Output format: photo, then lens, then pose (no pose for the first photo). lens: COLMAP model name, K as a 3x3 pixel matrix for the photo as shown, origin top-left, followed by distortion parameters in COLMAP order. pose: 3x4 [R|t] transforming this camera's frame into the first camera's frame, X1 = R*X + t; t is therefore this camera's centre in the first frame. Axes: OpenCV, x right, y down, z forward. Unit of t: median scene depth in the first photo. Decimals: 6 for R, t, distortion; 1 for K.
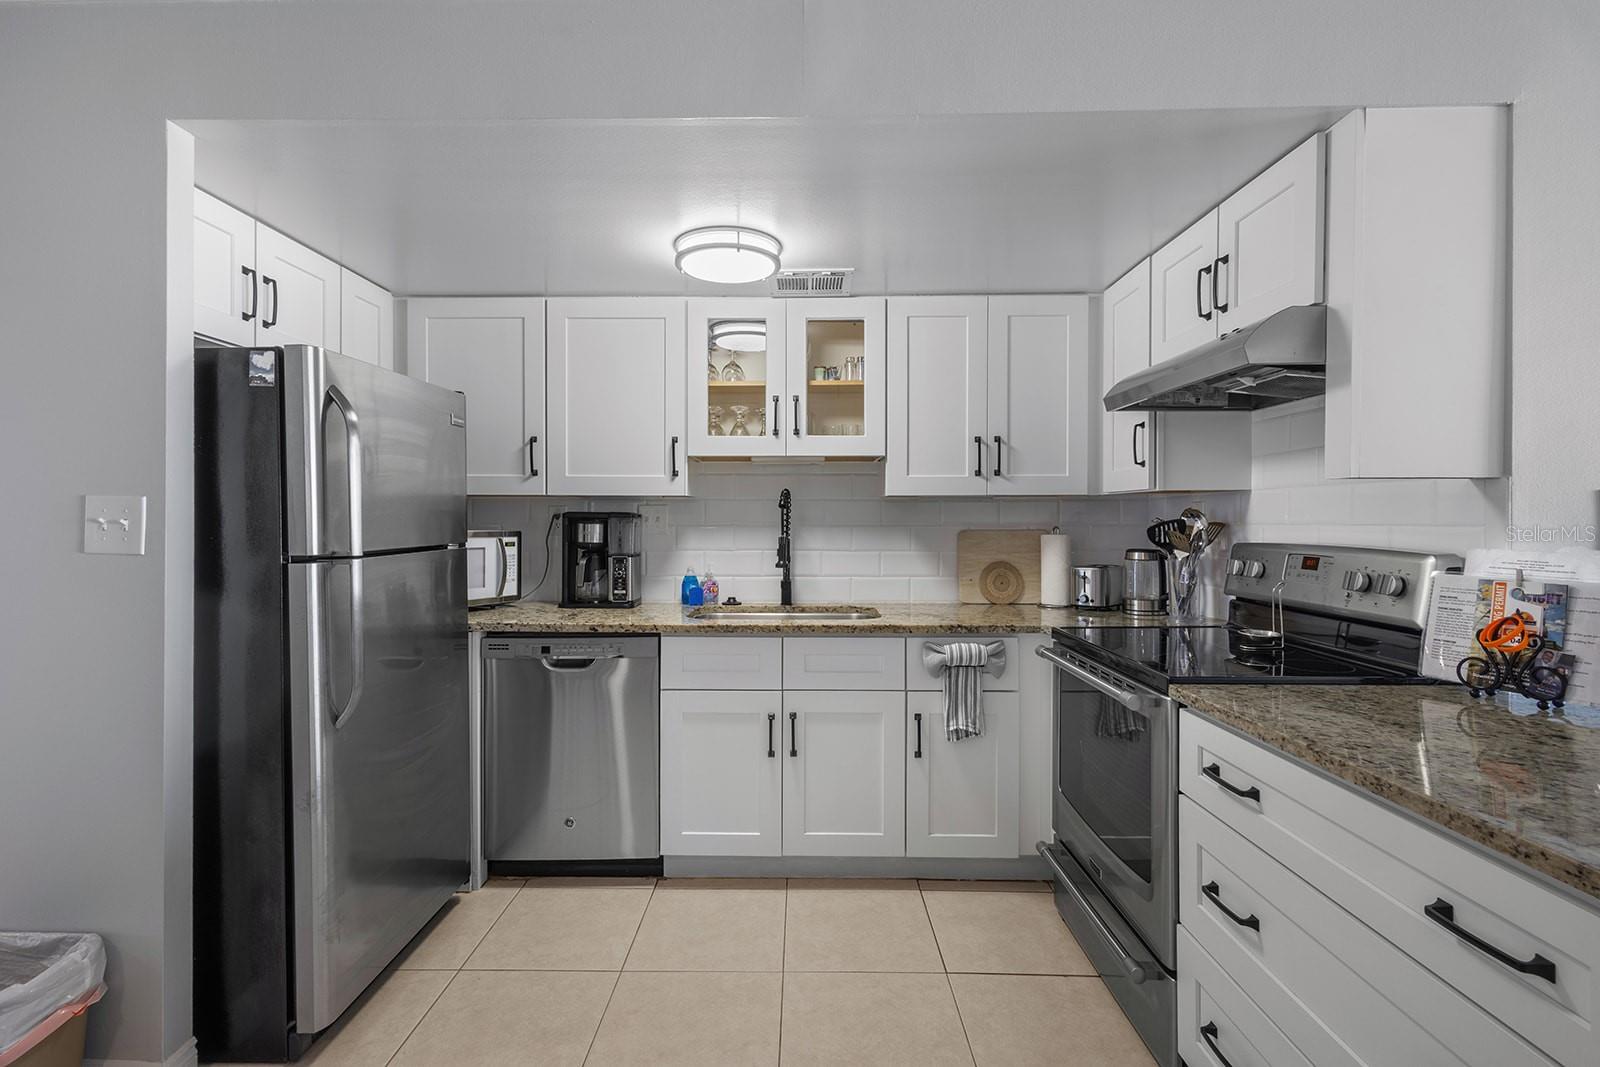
lens RADIAL K [[738.6, 0, 790.9], [0, 738.6, 522.9], [0, 0, 1]] dist [0.004028, 0.000903]
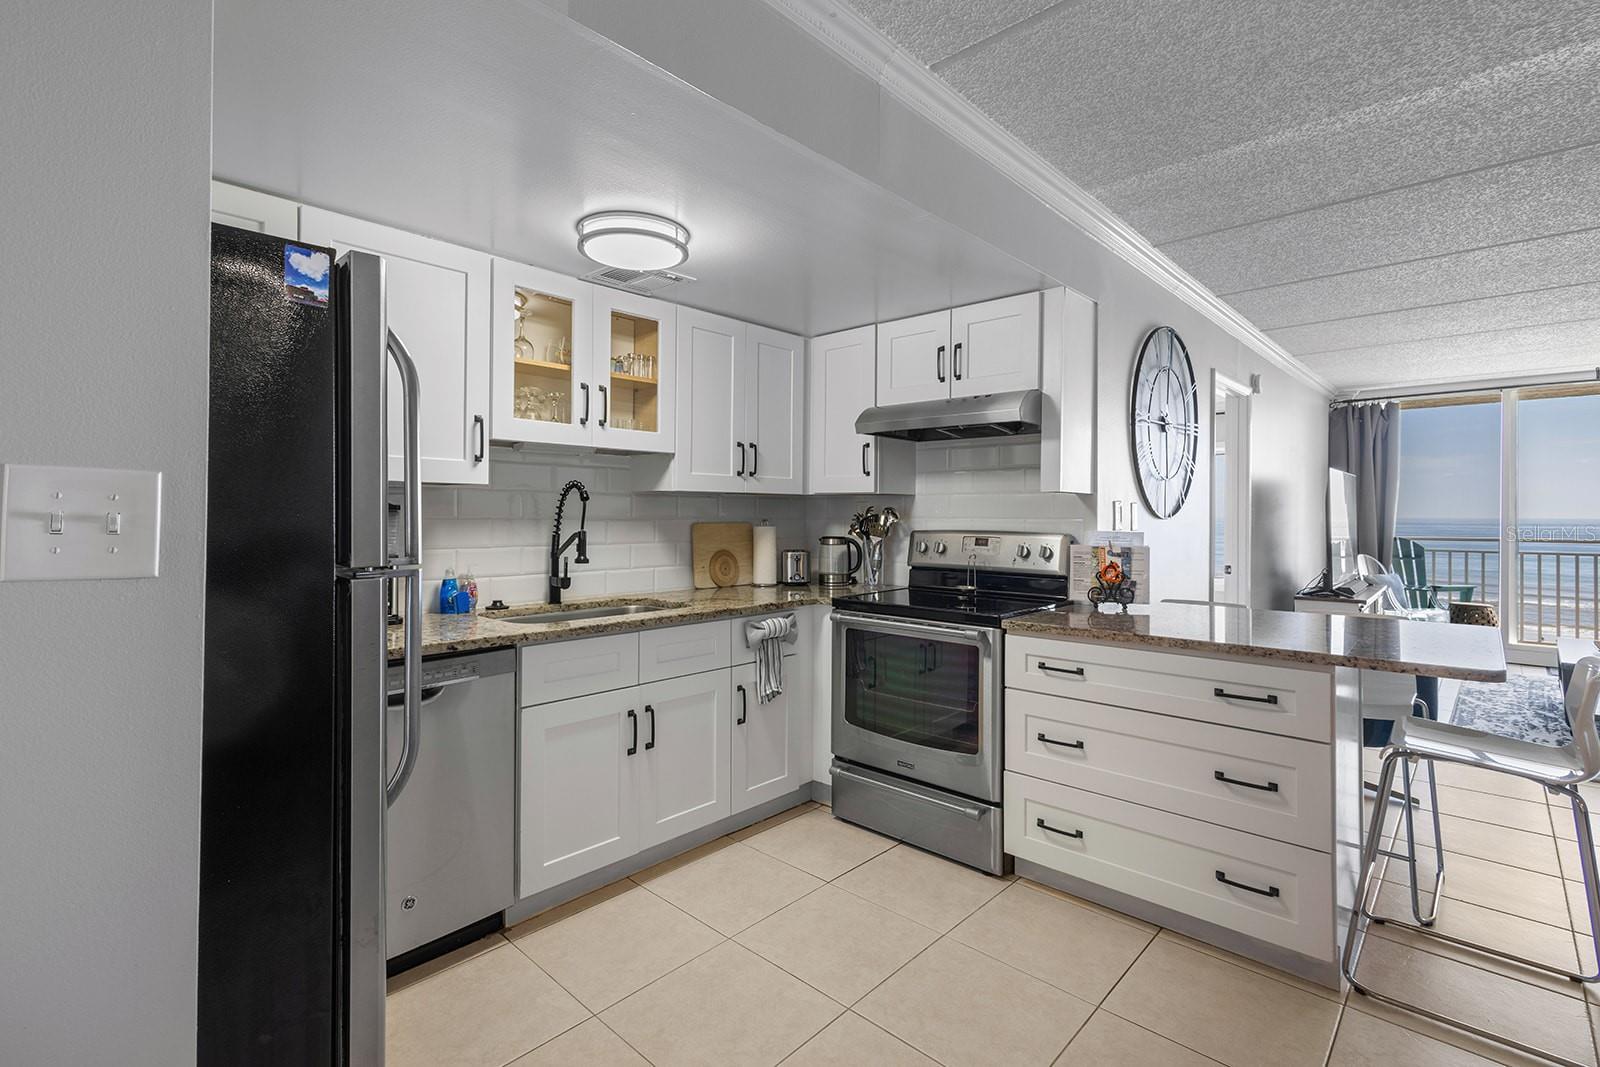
lens RADIAL K [[741.7, 0, 804.3], [0, 741.7, 507.1], [0, 0, 1]] dist [-0.000082, 0.000272]
pose [[0.662527, 0.009449, 0.748979, -0.615637], [-0.002041, 0.999939, -0.010809, -0.002507], [-0.749035, 0.005632, 0.662506, 0.172772]]
